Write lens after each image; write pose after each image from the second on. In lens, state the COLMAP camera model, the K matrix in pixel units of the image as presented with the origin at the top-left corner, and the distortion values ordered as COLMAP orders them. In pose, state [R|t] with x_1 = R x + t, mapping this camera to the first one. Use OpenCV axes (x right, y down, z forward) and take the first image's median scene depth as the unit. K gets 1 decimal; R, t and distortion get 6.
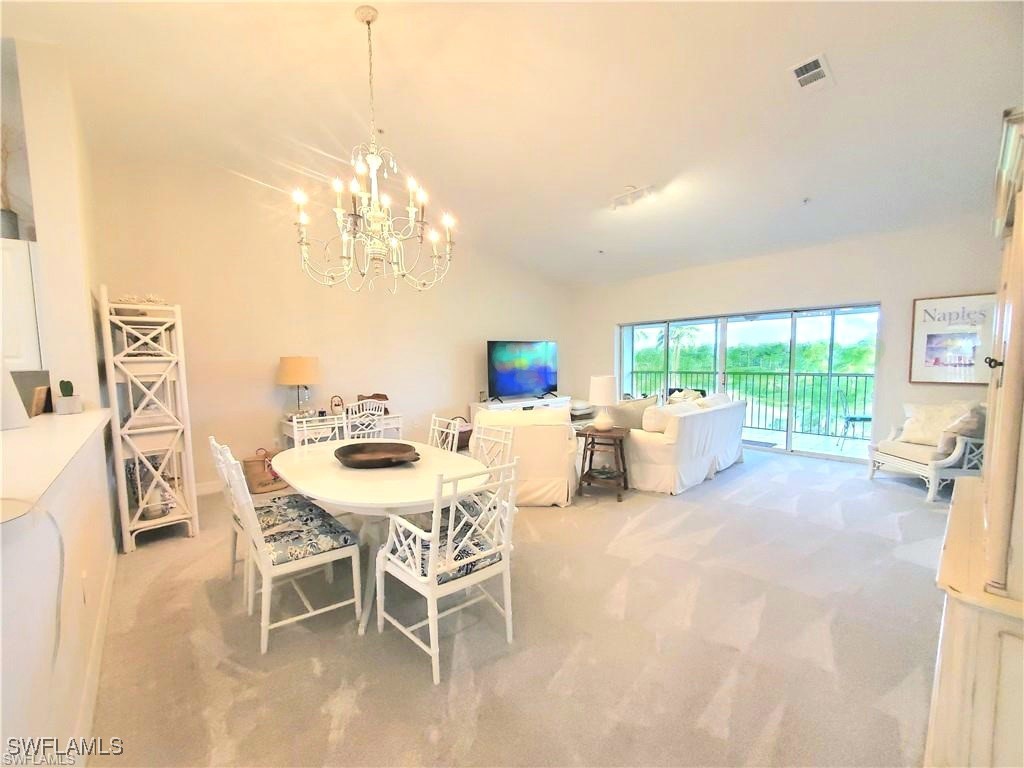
lens RADIAL K [[406.9, 0, 514.0], [0, 406.9, 390.4], [0, 0, 1]] dist [0.000512, -0.001009]
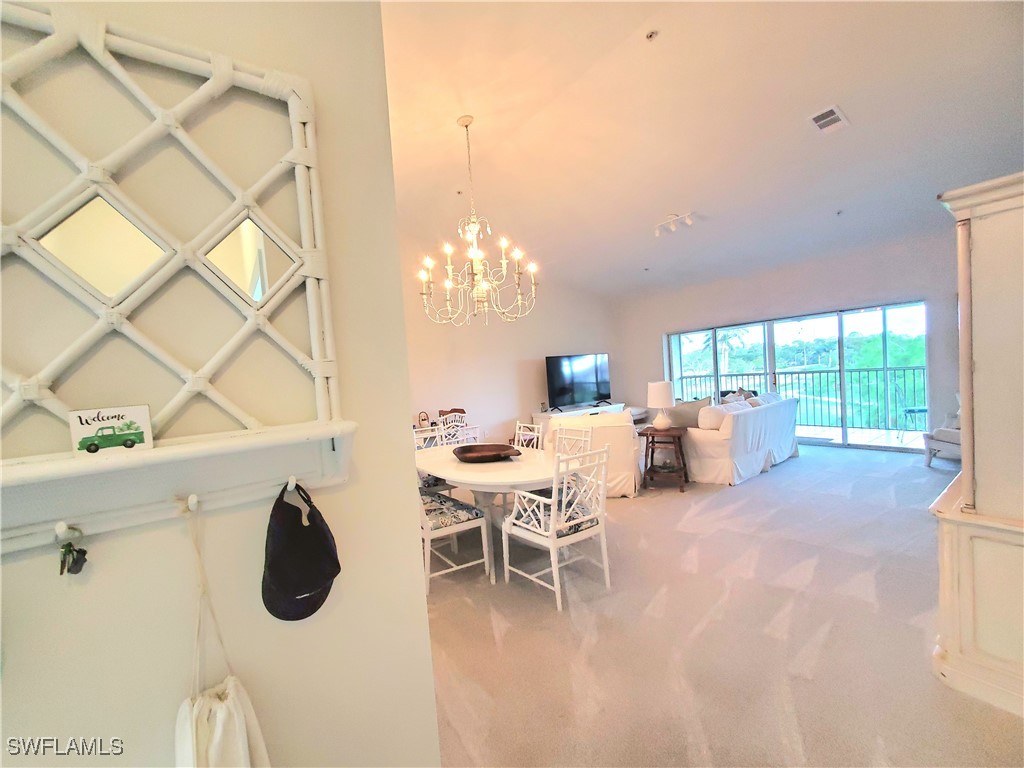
lens RADIAL K [[406.9, 0, 510.6], [0, 406.9, 389.3], [0, 0, 1]] dist [0.000512, -0.001009]
pose [[0.992767, -0.053013, -0.107715, -0.107702], [0.049001, 0.998015, -0.039555, 0.014428], [0.109598, 0.033991, 0.993395, -0.259105]]
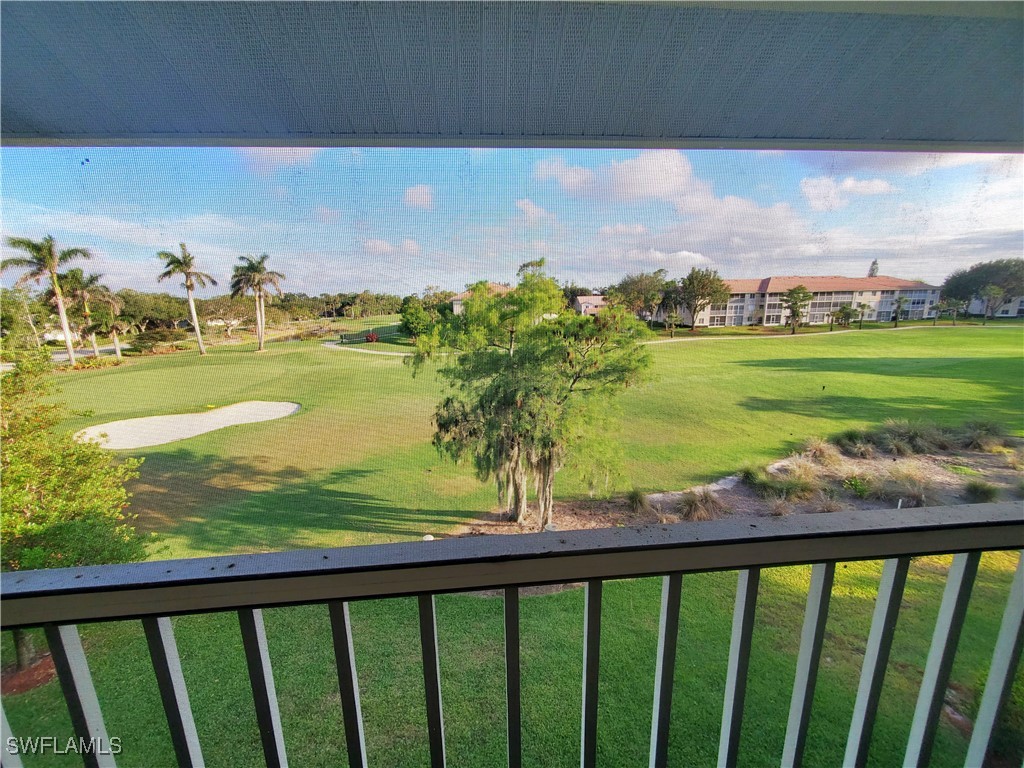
lens RADIAL K [[406.9, 0, 498.4], [0, 406.9, 389.7], [0, 0, 1]] dist [0.000512, -0.001009]
pose [[0.614777, -0.172552, 0.769594, 0.436758], [0.081991, 0.984470, 0.155233, -0.145943], [-0.784428, -0.032334, 0.619377, 1.490934]]
